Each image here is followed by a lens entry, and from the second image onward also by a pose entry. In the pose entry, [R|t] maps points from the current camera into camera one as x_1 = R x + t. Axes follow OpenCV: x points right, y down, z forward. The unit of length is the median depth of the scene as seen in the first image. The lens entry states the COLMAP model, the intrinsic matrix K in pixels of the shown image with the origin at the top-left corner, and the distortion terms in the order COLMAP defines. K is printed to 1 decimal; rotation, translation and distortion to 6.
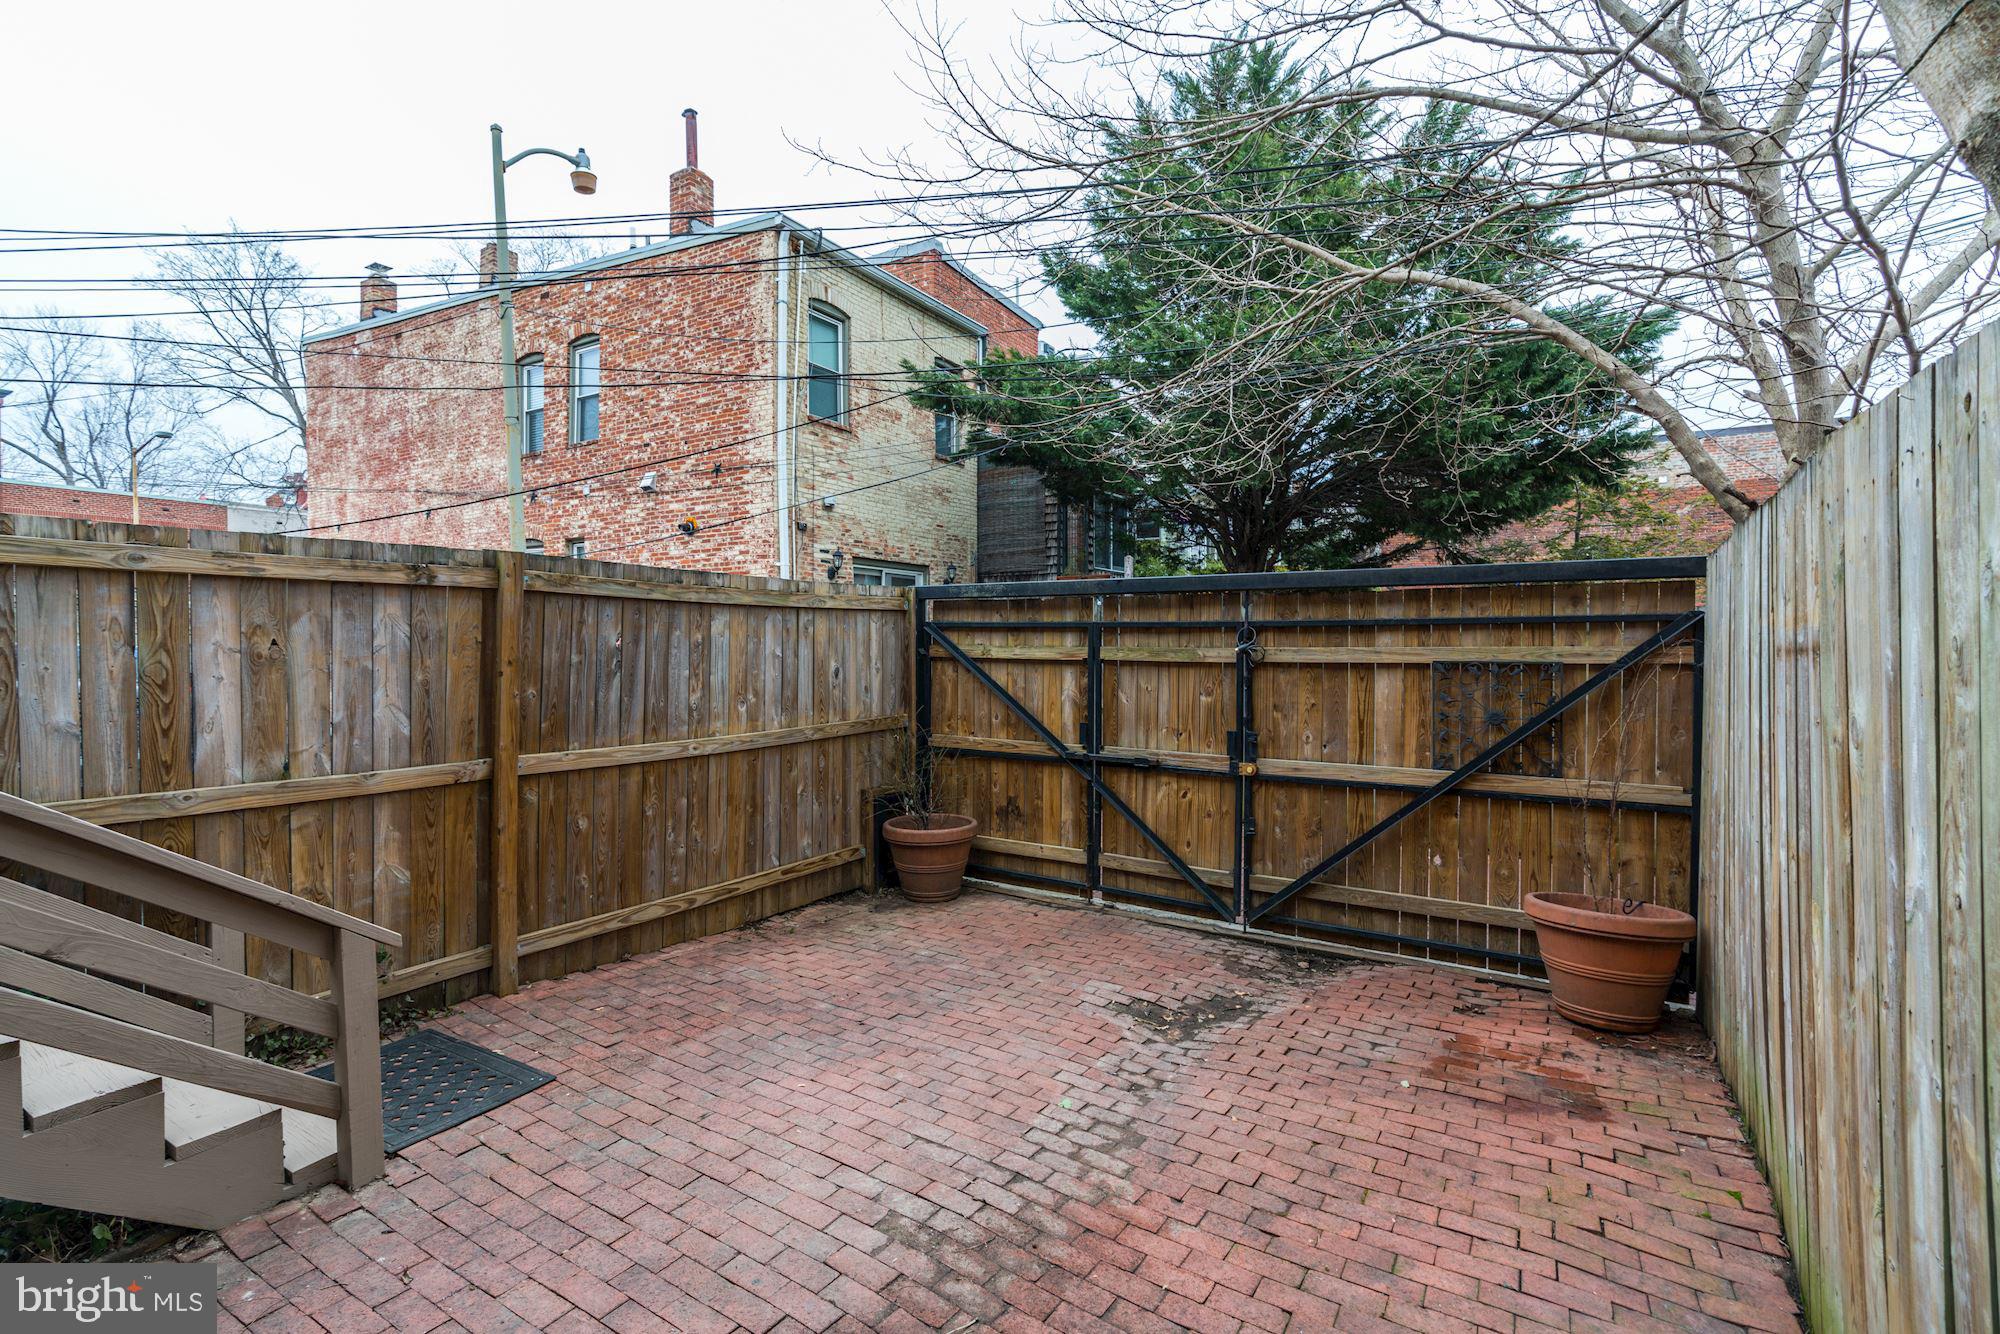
lens RADIAL K [[895.1, 0, 998.3], [0, 895.1, 654.3], [0, 0, 1]] dist [-0.000161, 0.000780]
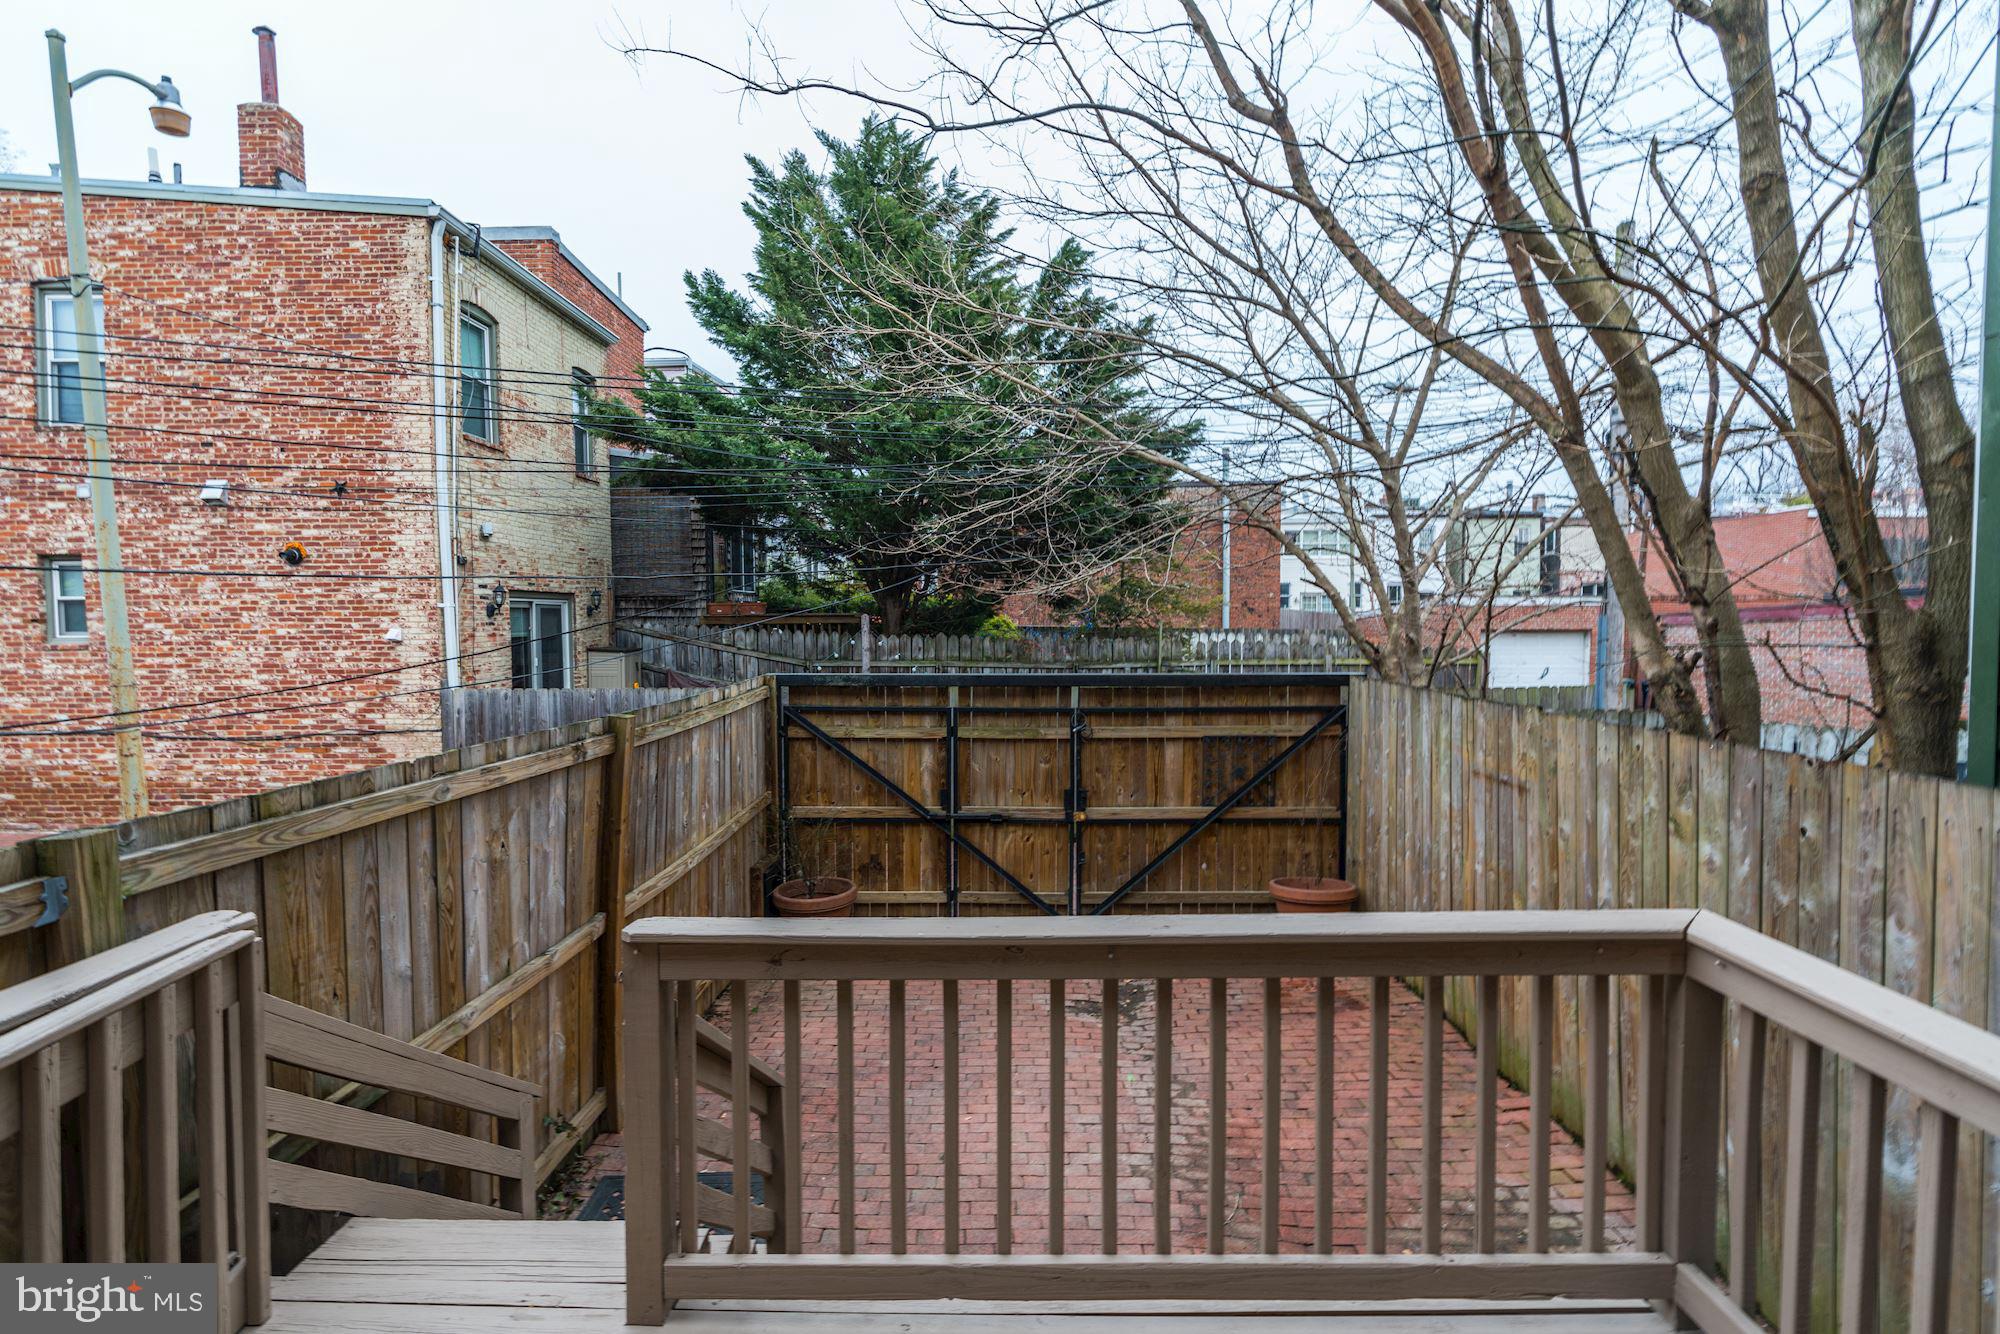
lens RADIAL K [[916.4, 0, 987.4], [0, 916.4, 659.6], [0, 0, 1]] dist [-0.003030, 0.000209]
pose [[0.852989, -0.029392, 0.521101, -0.260356], [0.010801, 0.999193, 0.038678, -0.077041], [-0.521818, -0.027363, 0.852618, -0.051409]]
